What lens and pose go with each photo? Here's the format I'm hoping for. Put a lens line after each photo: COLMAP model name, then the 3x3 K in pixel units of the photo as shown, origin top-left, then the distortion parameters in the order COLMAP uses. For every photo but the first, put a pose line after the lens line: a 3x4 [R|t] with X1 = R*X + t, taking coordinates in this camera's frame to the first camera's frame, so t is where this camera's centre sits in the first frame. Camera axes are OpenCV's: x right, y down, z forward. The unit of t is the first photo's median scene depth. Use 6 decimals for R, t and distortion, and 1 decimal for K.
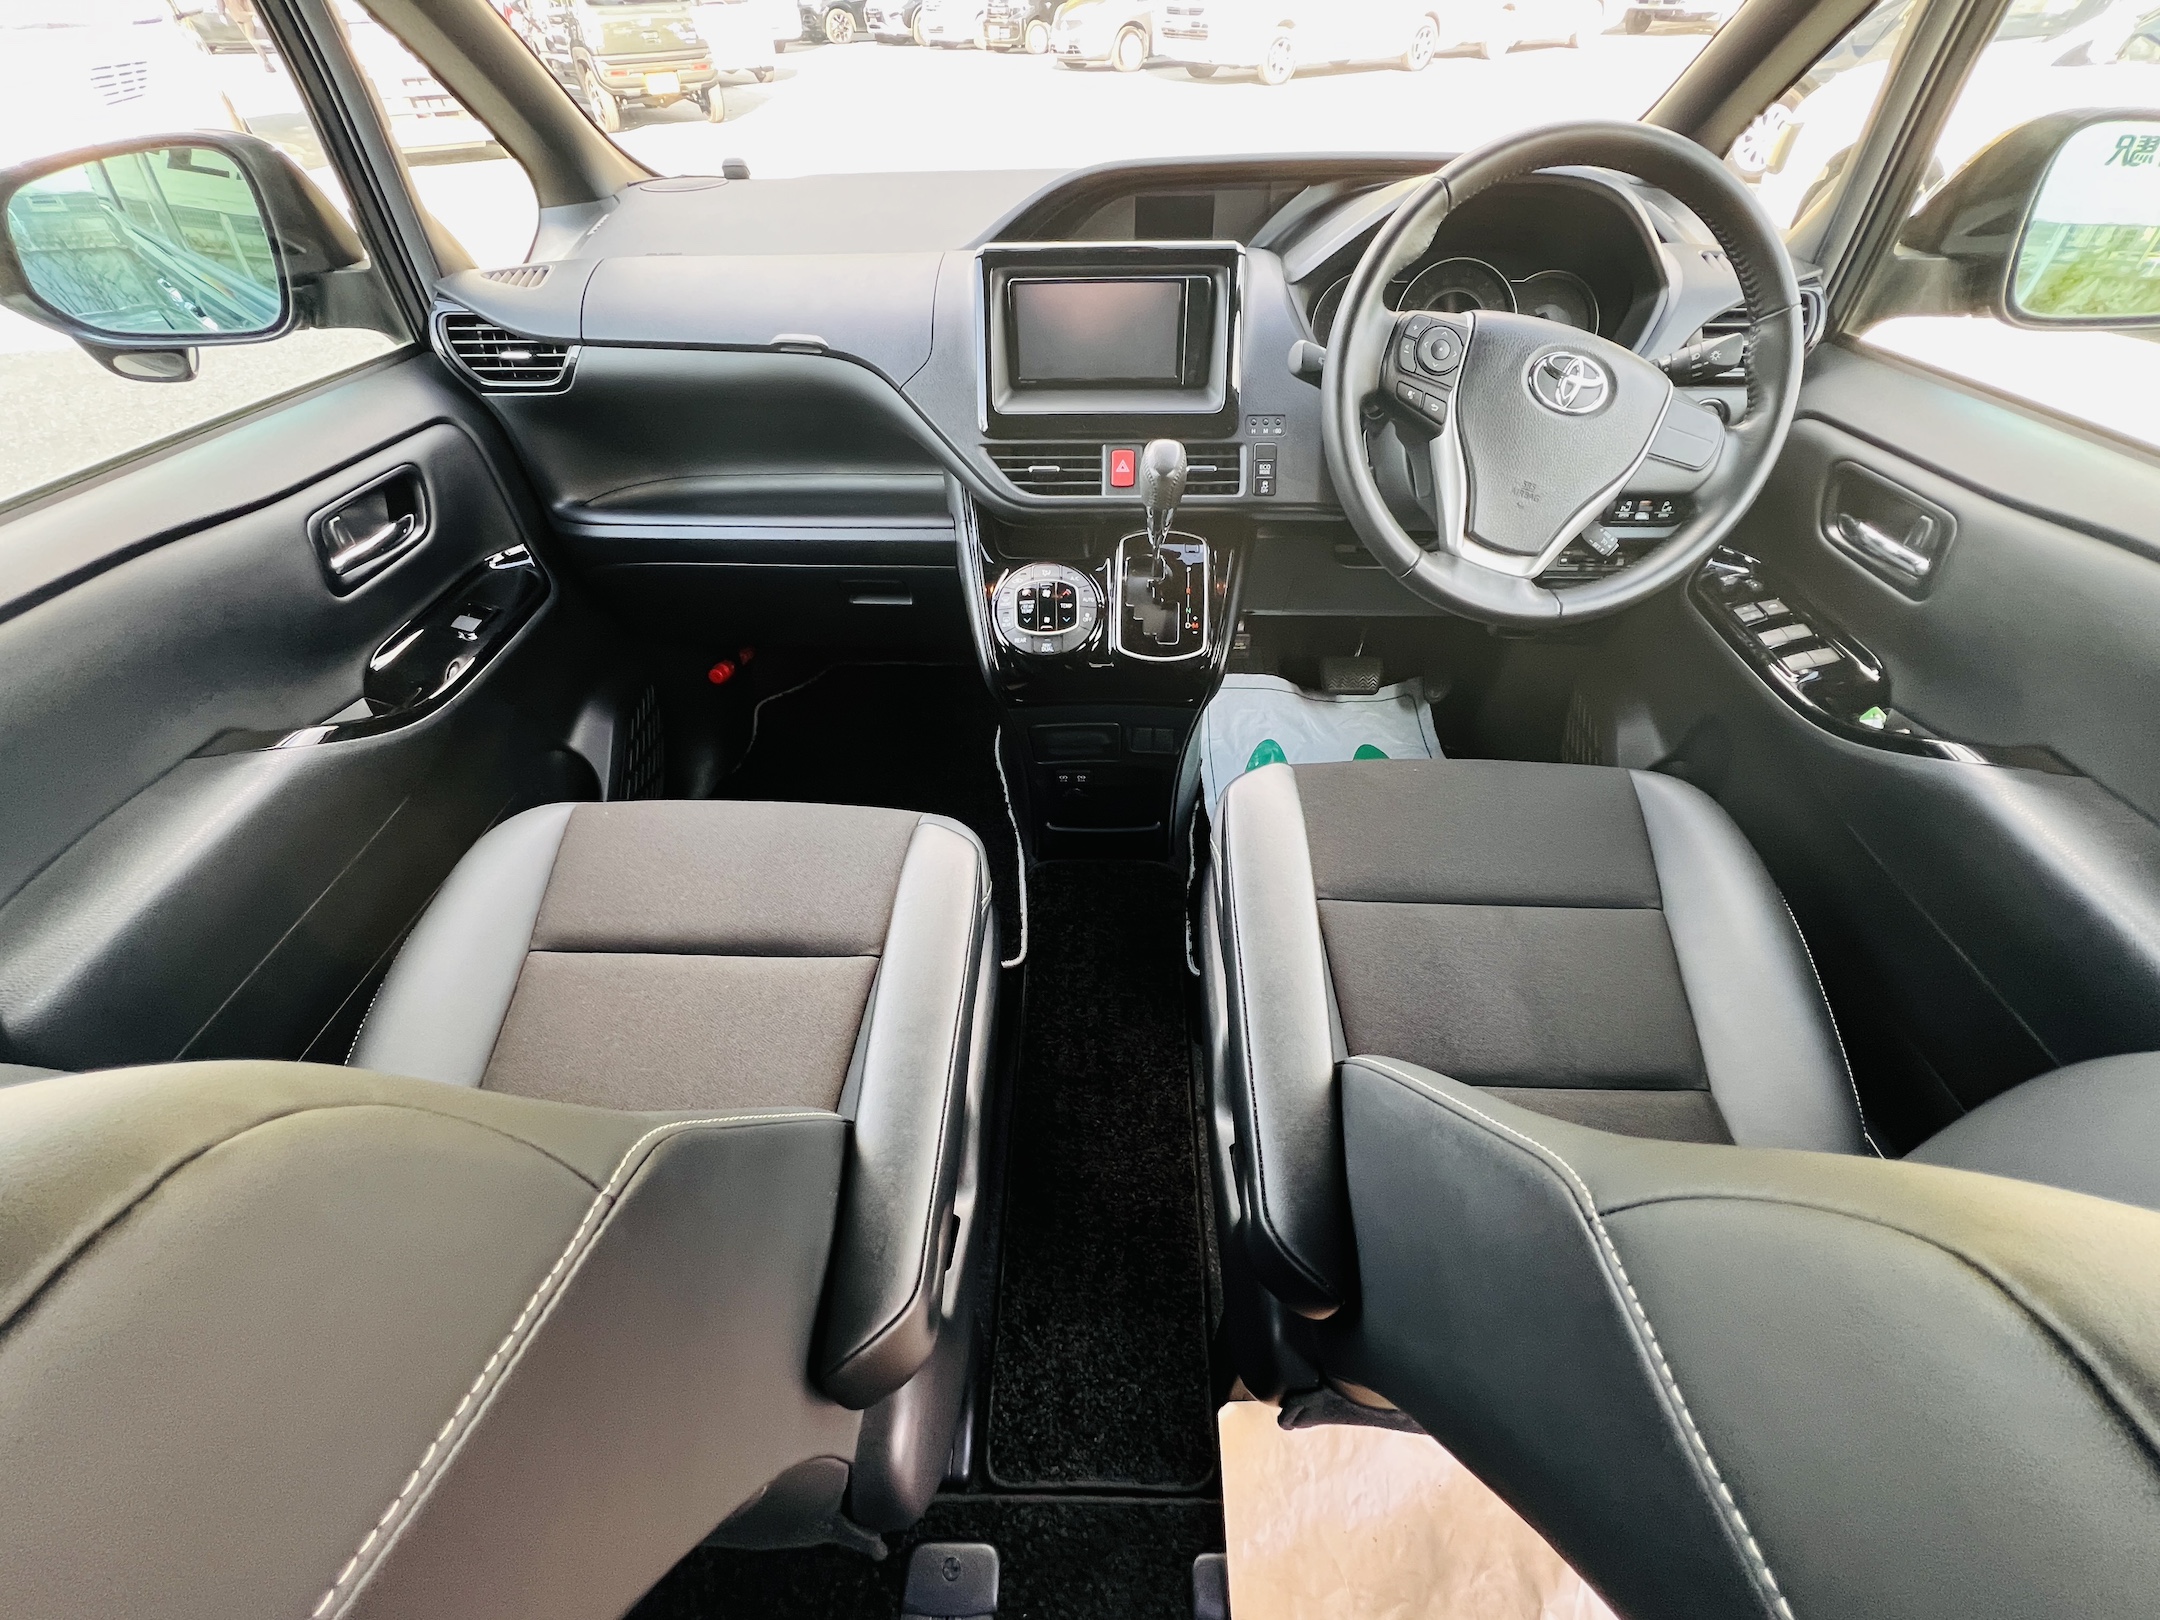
lens RADIAL K [[880.3, 0, 1076.4], [0, 880.3, 824.5], [0, 0, 1]] dist [0.000574, 0.000115]
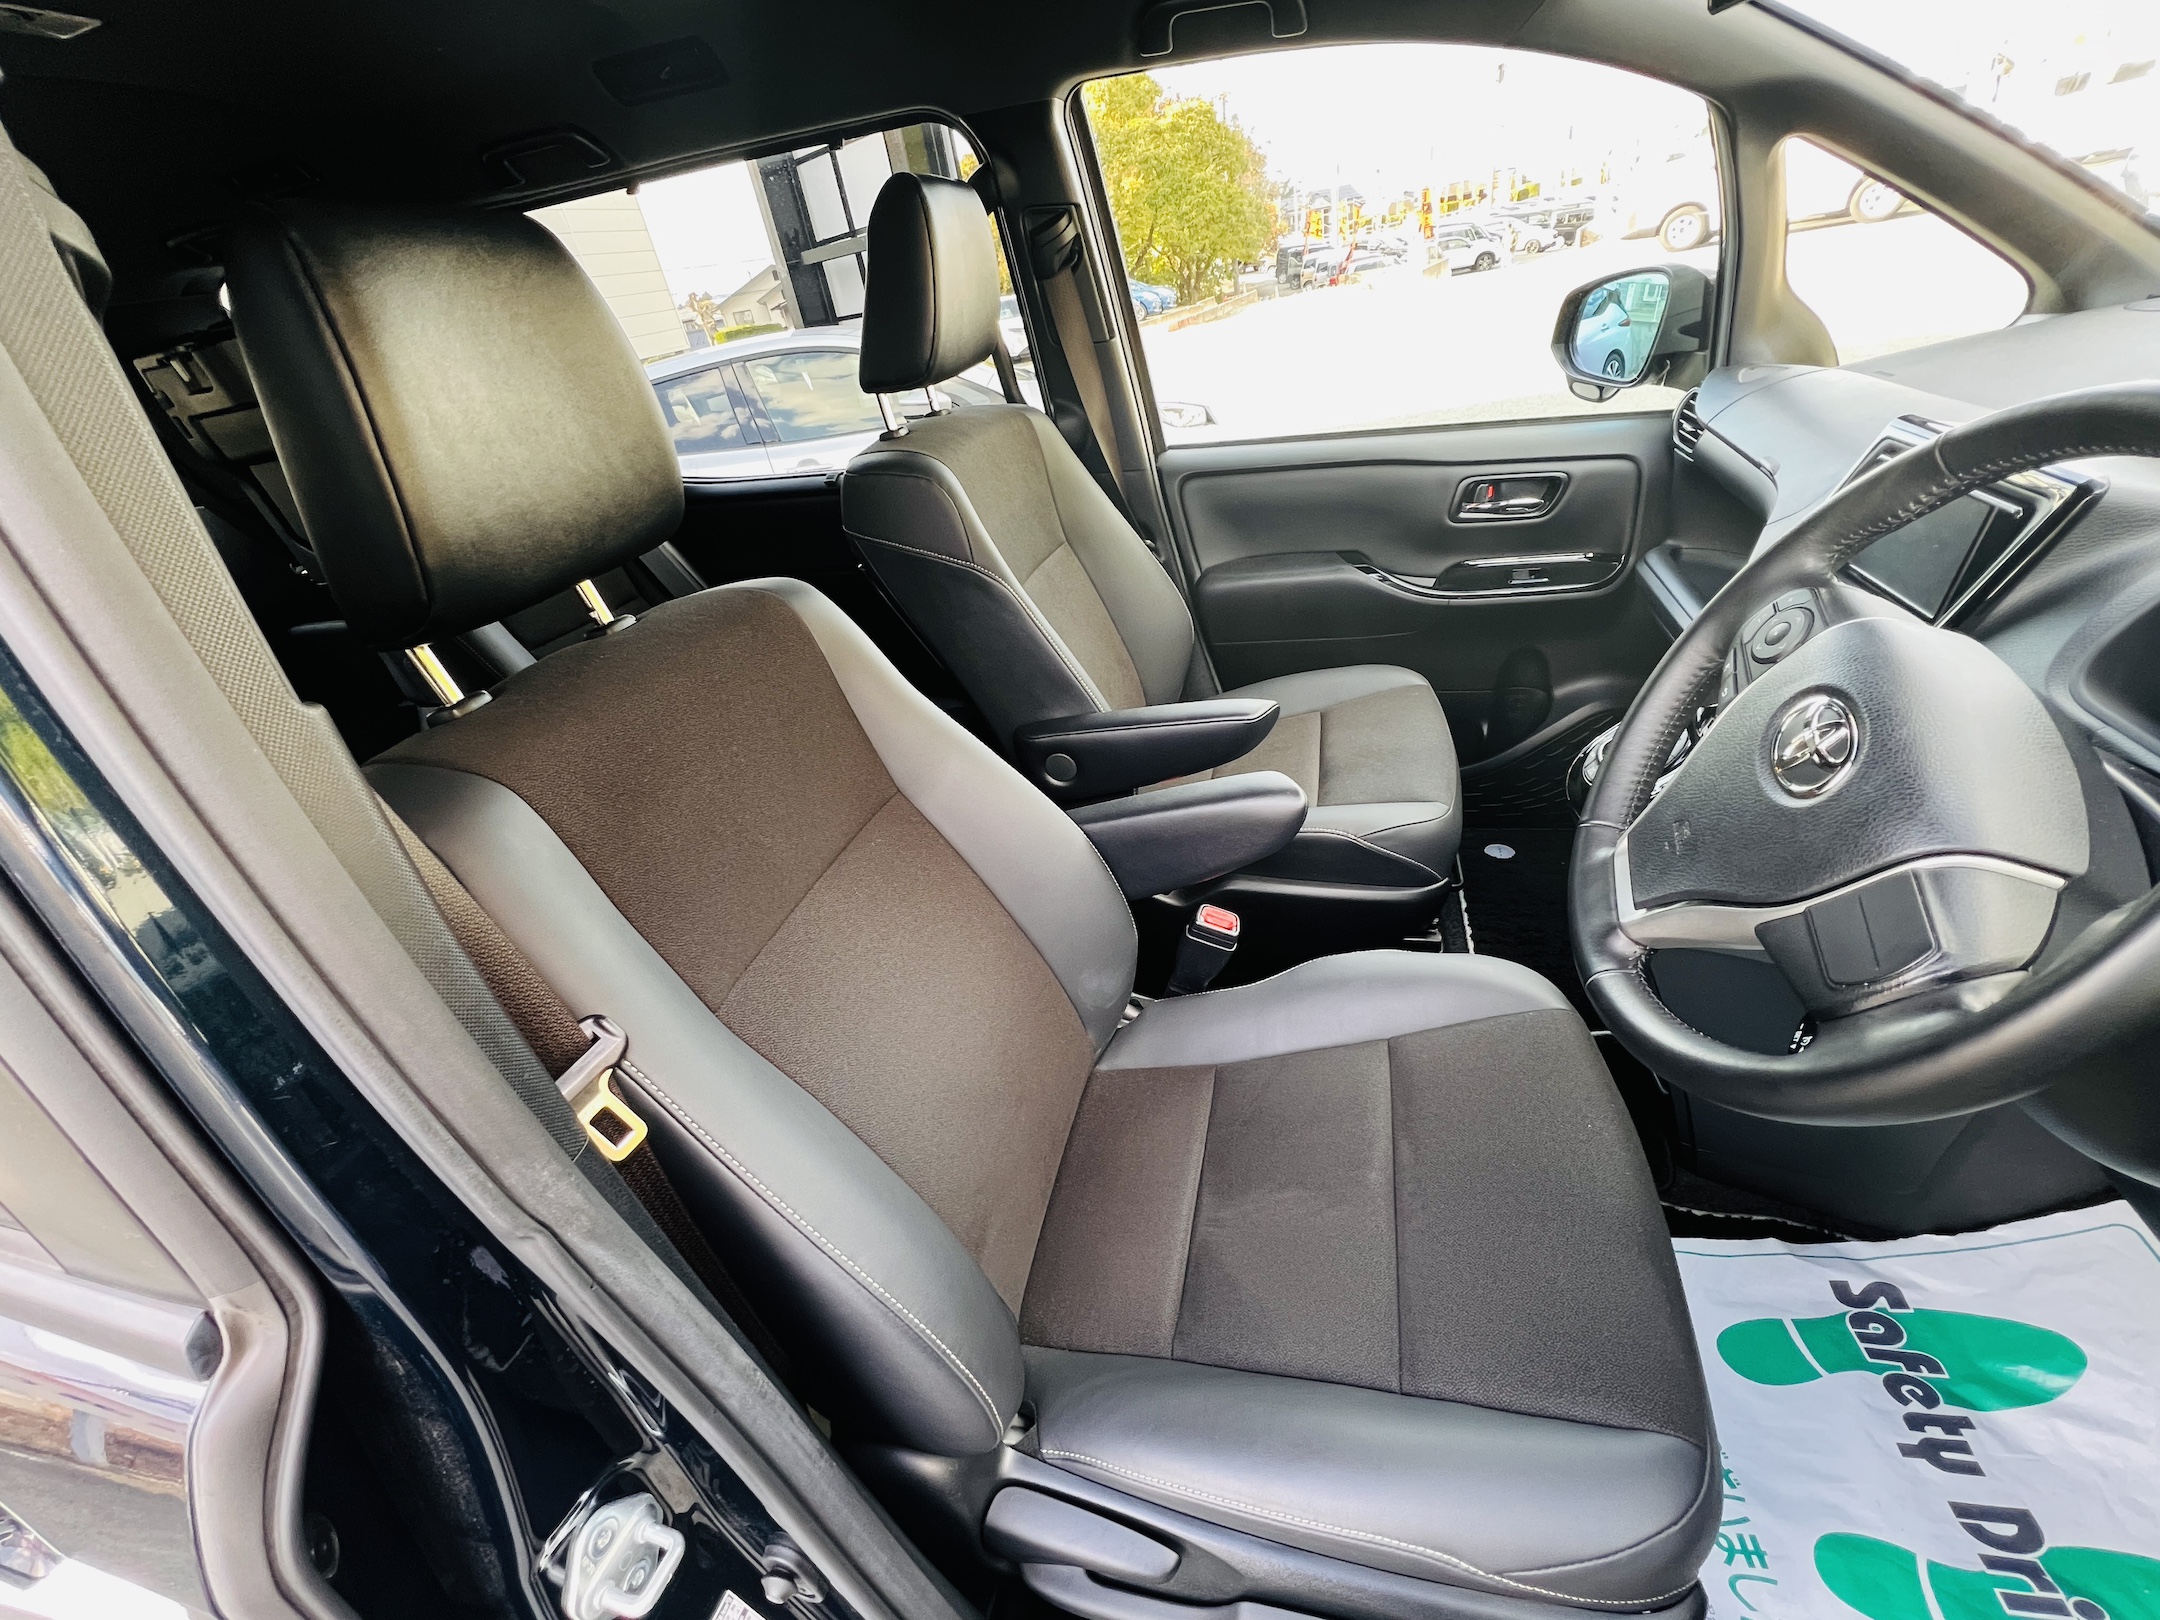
lens RADIAL K [[880.3, 0, 1075.3], [0, 880.3, 826.0], [0, 0, 1]] dist [0.000574, 0.000115]
pose [[-0.217746, 0.552807, -0.804358, 0.936125], [-0.544818, 0.614936, 0.570111, -0.403568], [0.809790, 0.562368, 0.167279, 0.354333]]
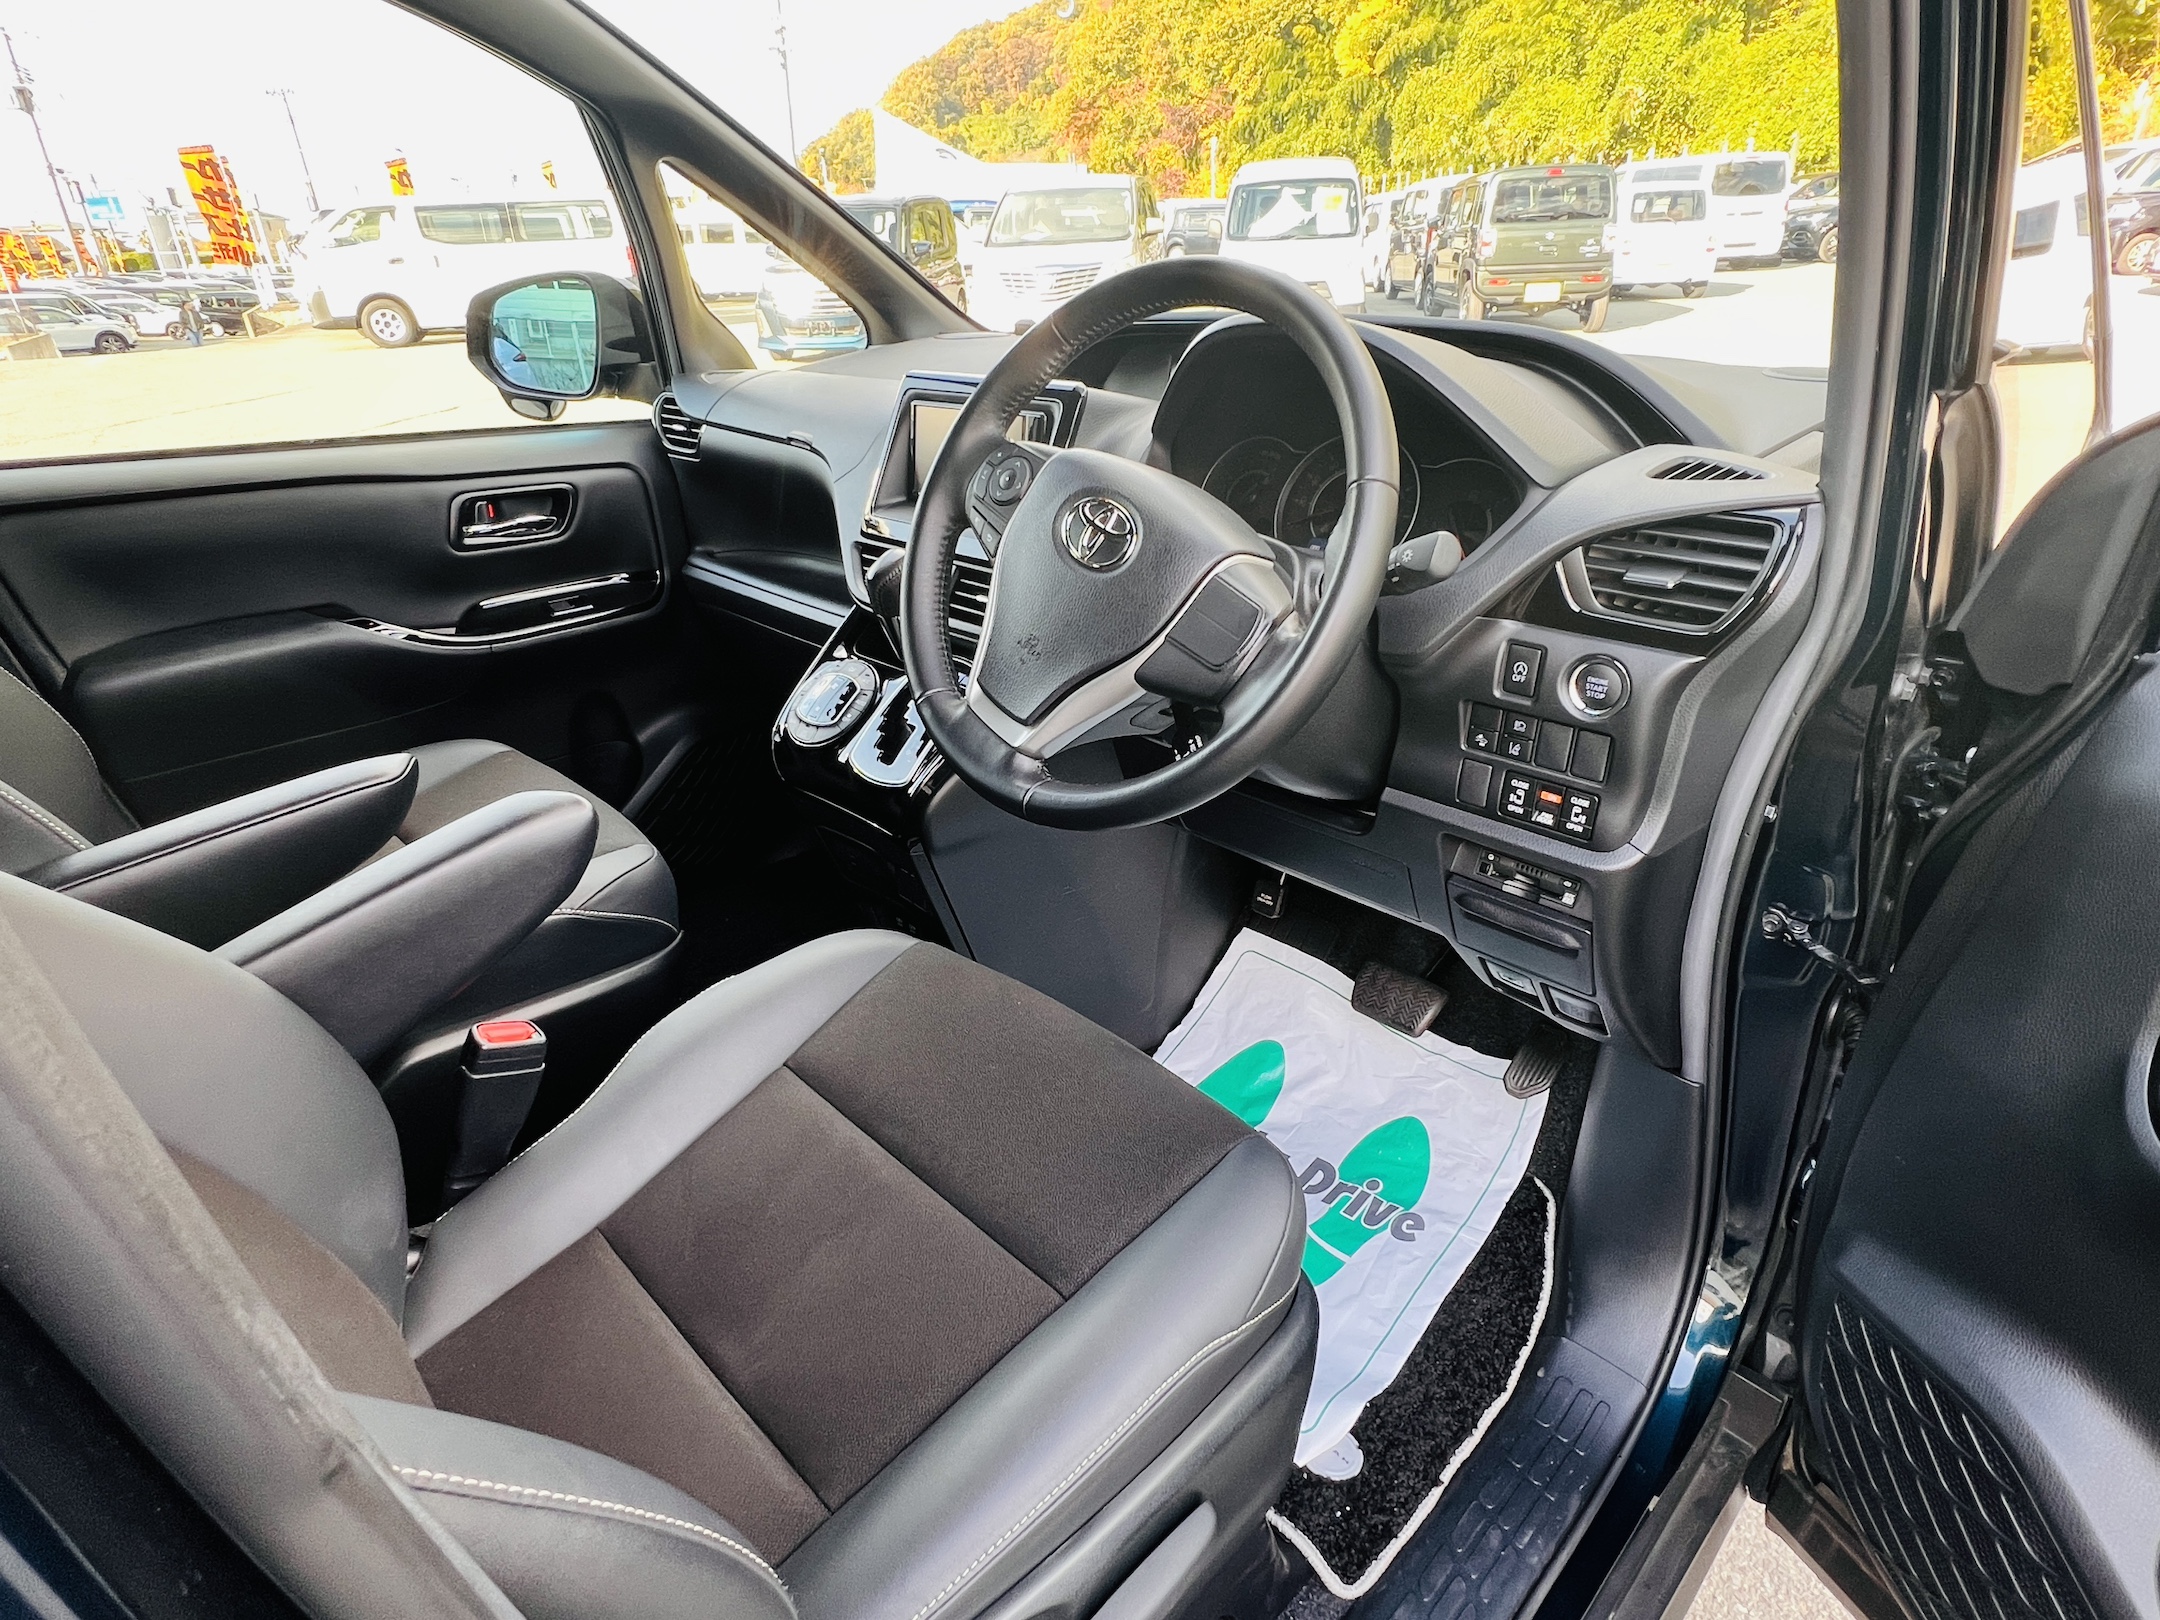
lens RADIAL K [[1164.0, 0, 1080.6], [0, 1164.0, 824.1], [0, 0, 1]] dist [-0.000460, 0.002107]
pose [[0.720402, 0.304762, -0.623009, 0.981047], [-0.462609, 0.880412, -0.104250, -0.111726], [0.516733, 0.363312, 0.775236, 0.188495]]
